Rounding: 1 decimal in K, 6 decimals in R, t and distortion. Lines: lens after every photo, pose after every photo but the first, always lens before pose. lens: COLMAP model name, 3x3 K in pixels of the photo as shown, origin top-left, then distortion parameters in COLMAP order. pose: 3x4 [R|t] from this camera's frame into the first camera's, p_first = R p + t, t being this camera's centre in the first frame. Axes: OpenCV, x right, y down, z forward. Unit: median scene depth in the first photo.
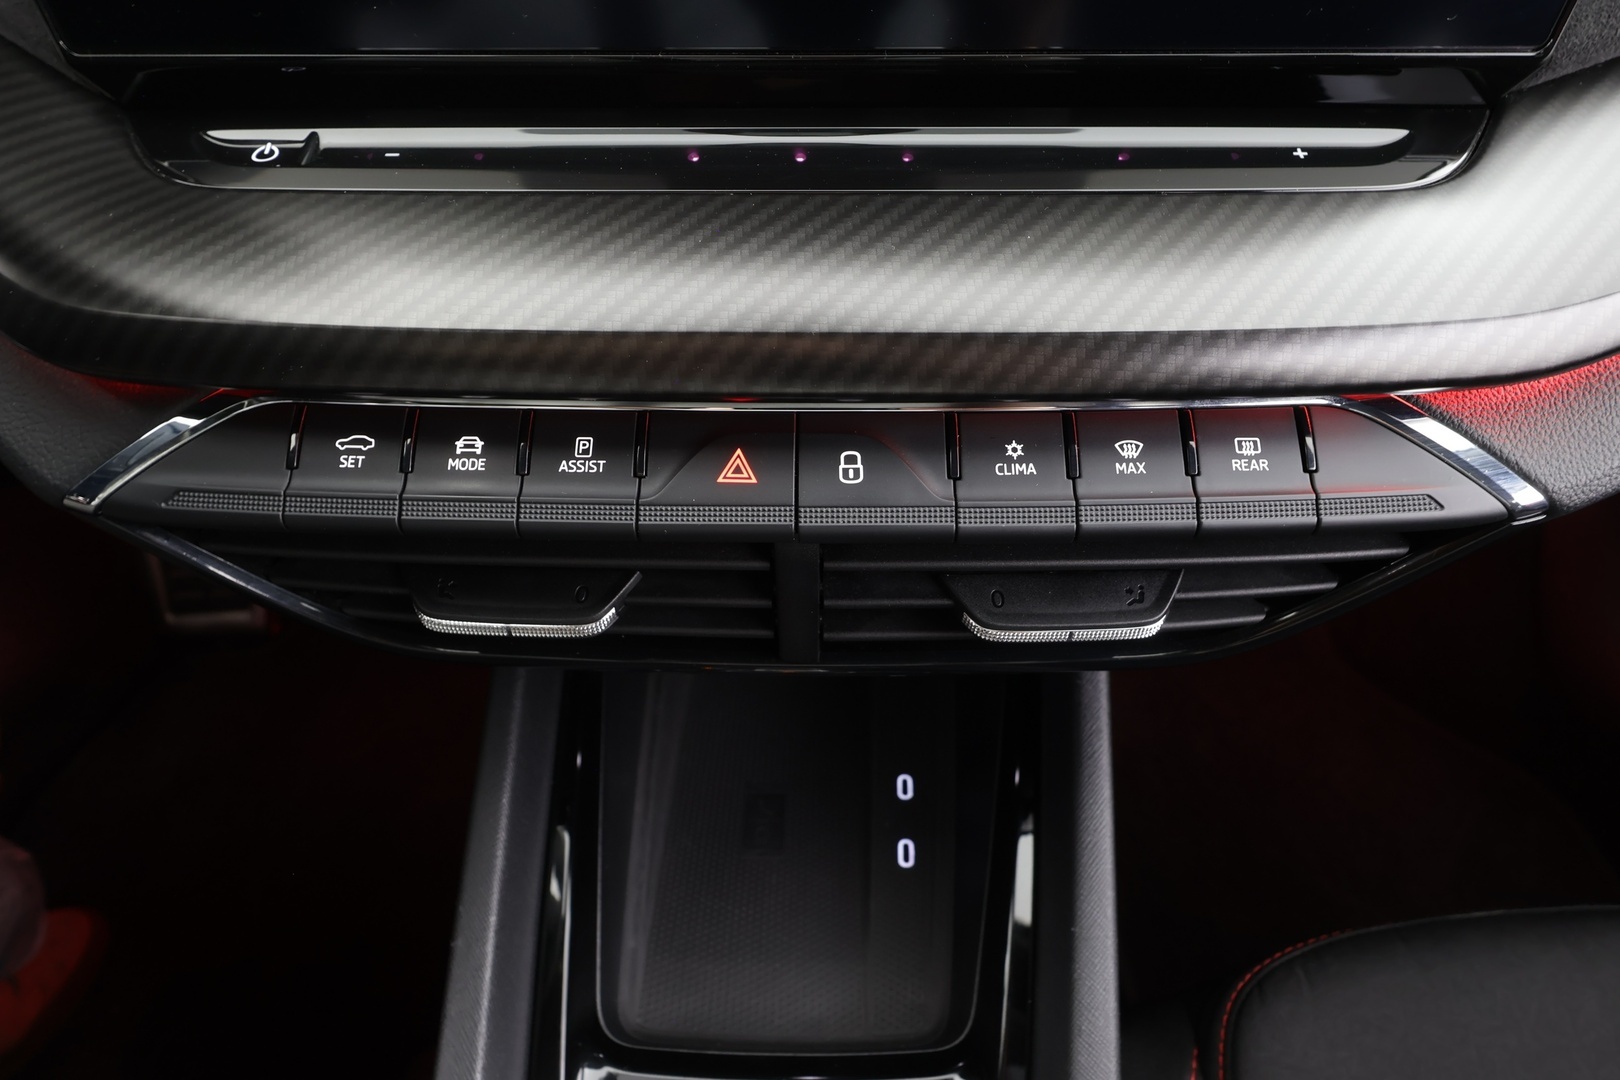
lens RADIAL K [[837.4, 0, 810.0], [0, 837.4, 540.0], [0, 0, 1]] dist [0.000152, 0.000002]
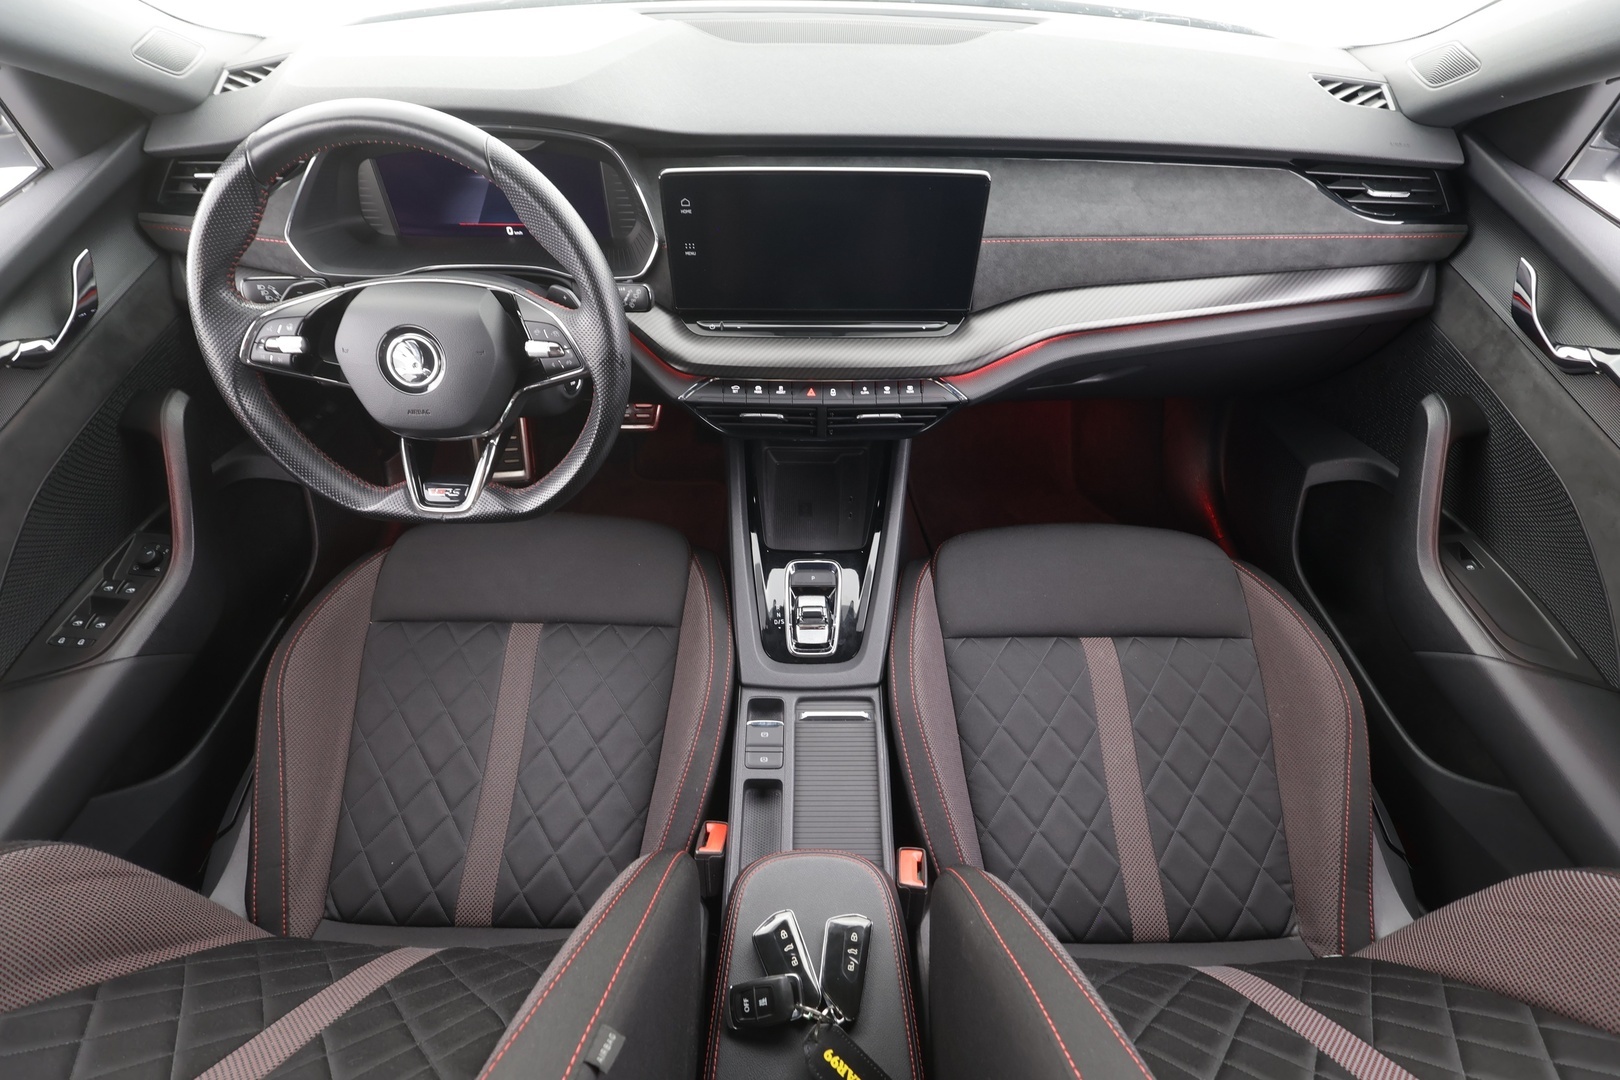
lens RADIAL K [[753.9, 0, 810.0], [0, 753.9, 540.0], [0, 0, 1]] dist [-0.000402, 0.001622]
pose [[0.999660, -0.006163, 0.025335, -0.214506], [0.004223, 0.997105, 0.075917, 0.462737], [-0.025730, -0.075785, 0.996792, -3.655785]]
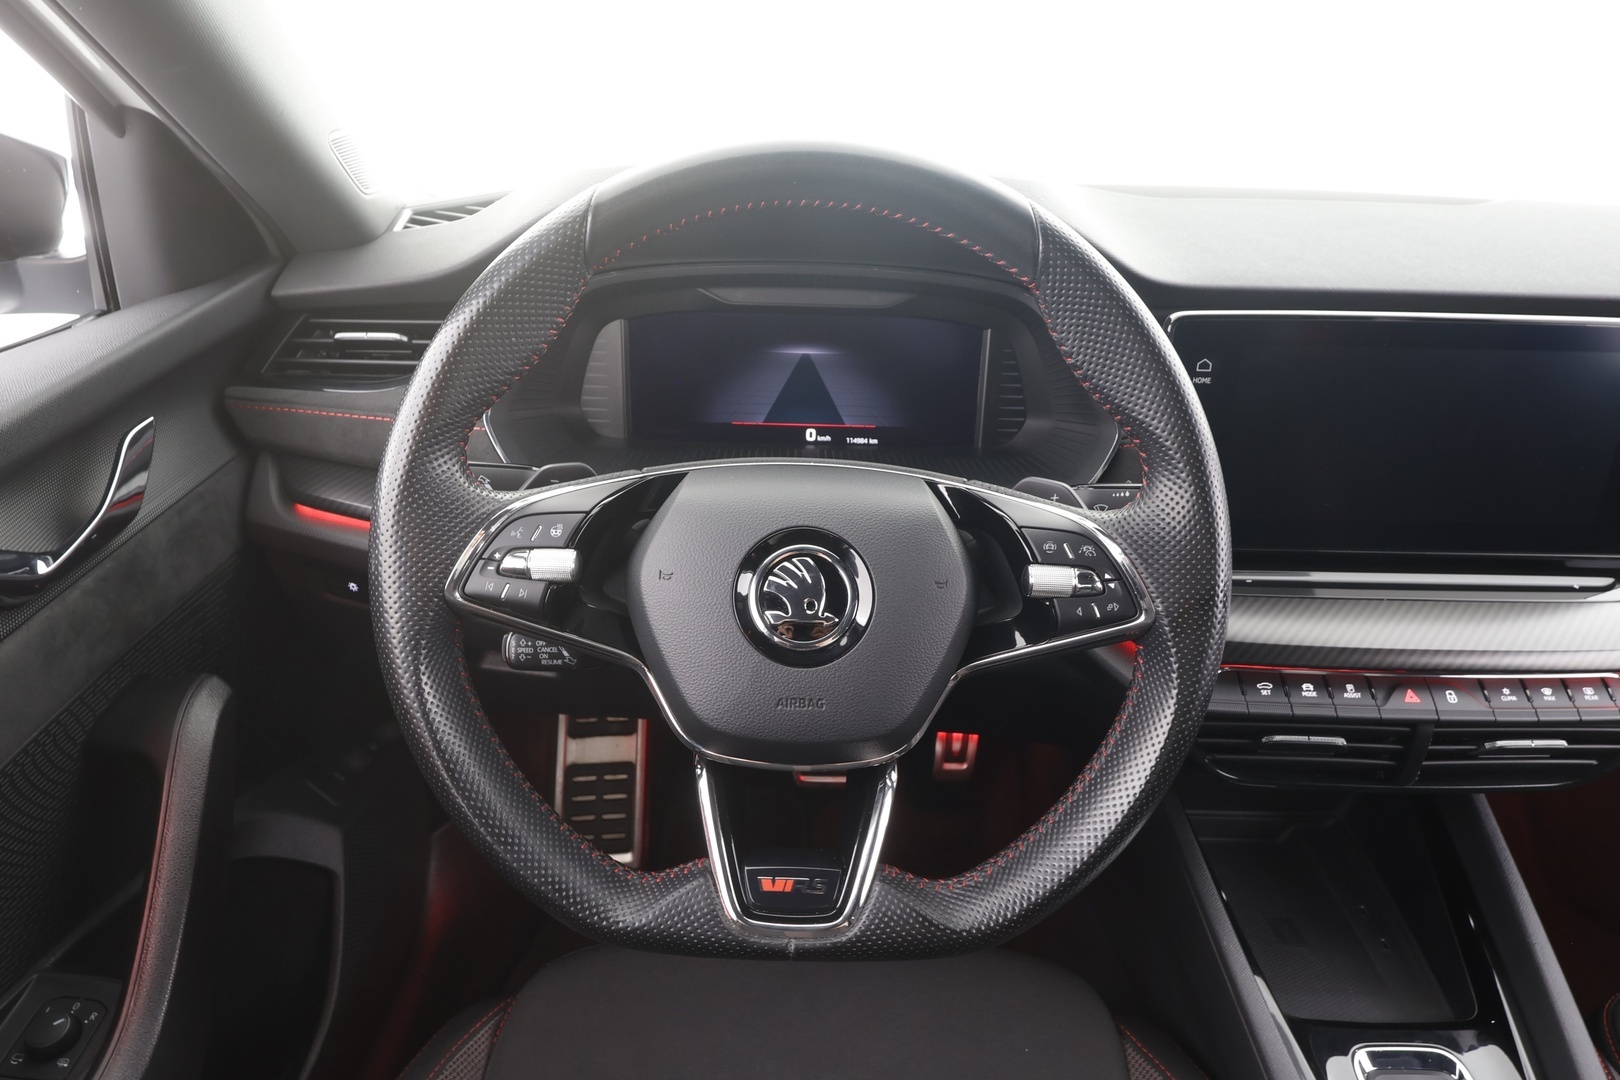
lens RADIAL K [[968.2, 0, 810.0], [0, 968.2, 540.0], [0, 0, 1]] dist [0.002405, 0.001243]
pose [[0.999104, 0.019920, 0.037336, -2.152518], [-0.006254, 0.942095, -0.335287, 0.503273], [-0.041853, 0.334753, 0.941376, -2.058810]]
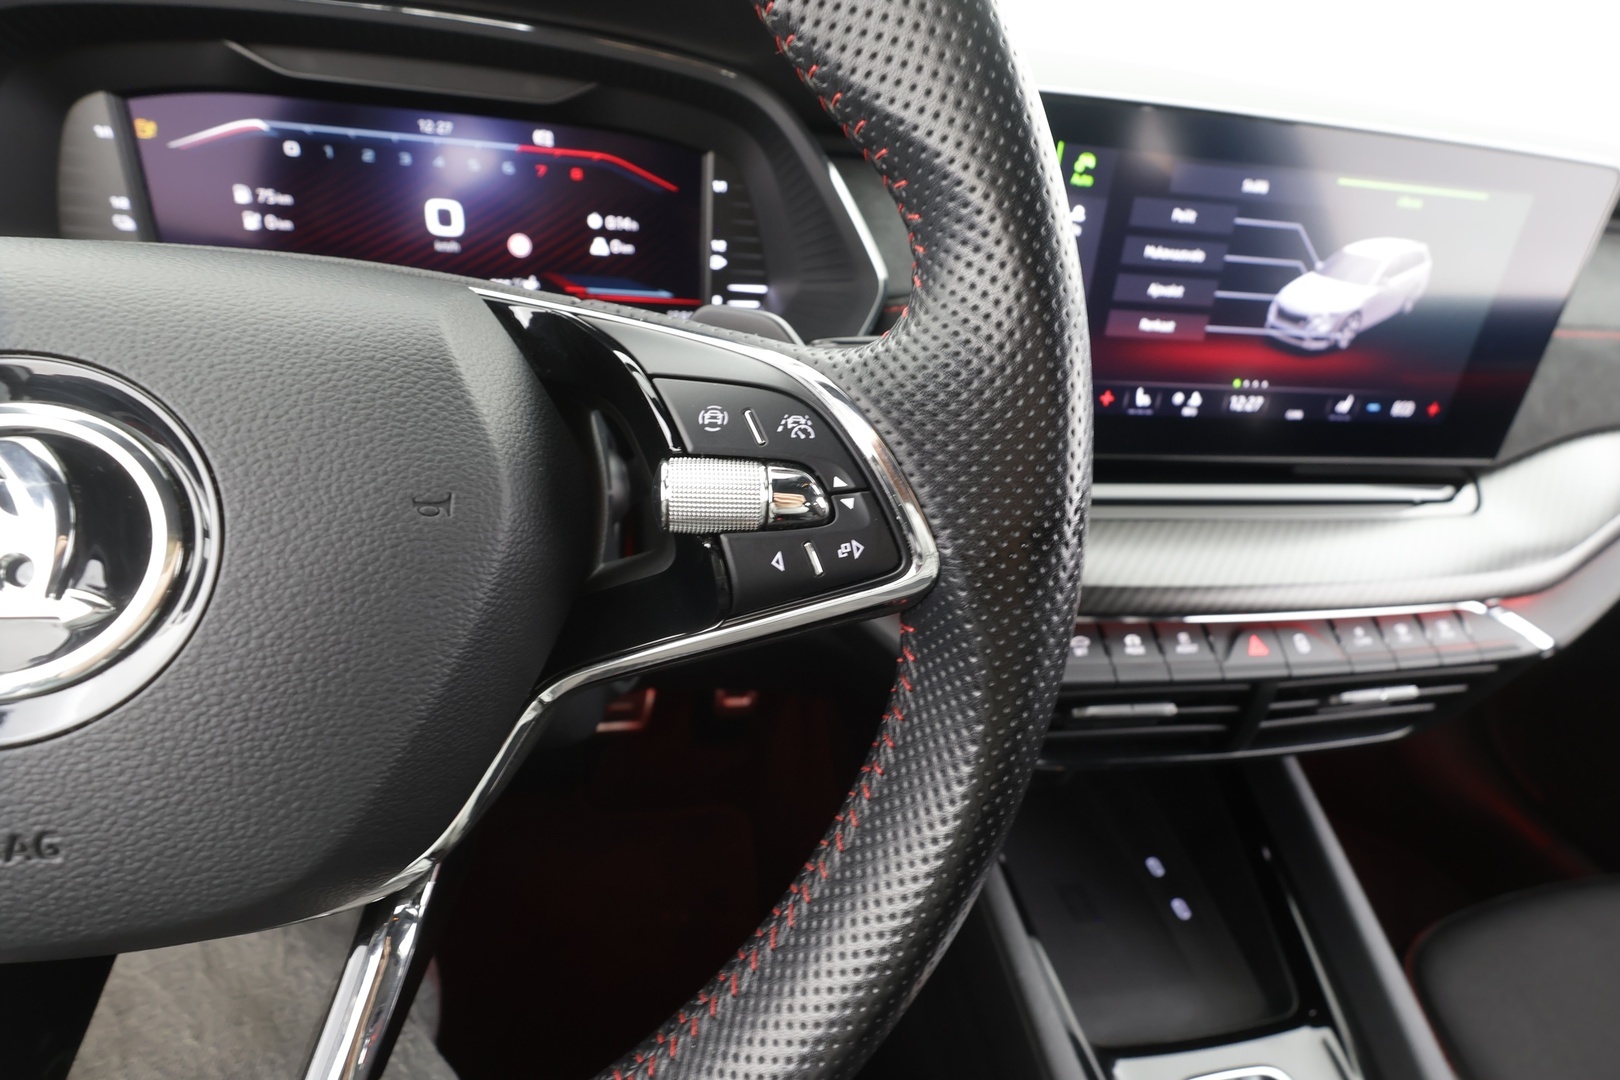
lens RADIAL K [[753.9, 0, 810.0], [0, 753.9, 540.0], [0, 0, 1]] dist [-0.000402, 0.001622]
pose [[0.974926, -0.010278, 0.222291, -1.549802], [0.067668, 0.965320, -0.252148, 0.055887], [-0.211990, 0.260868, 0.941811, -0.585864]]
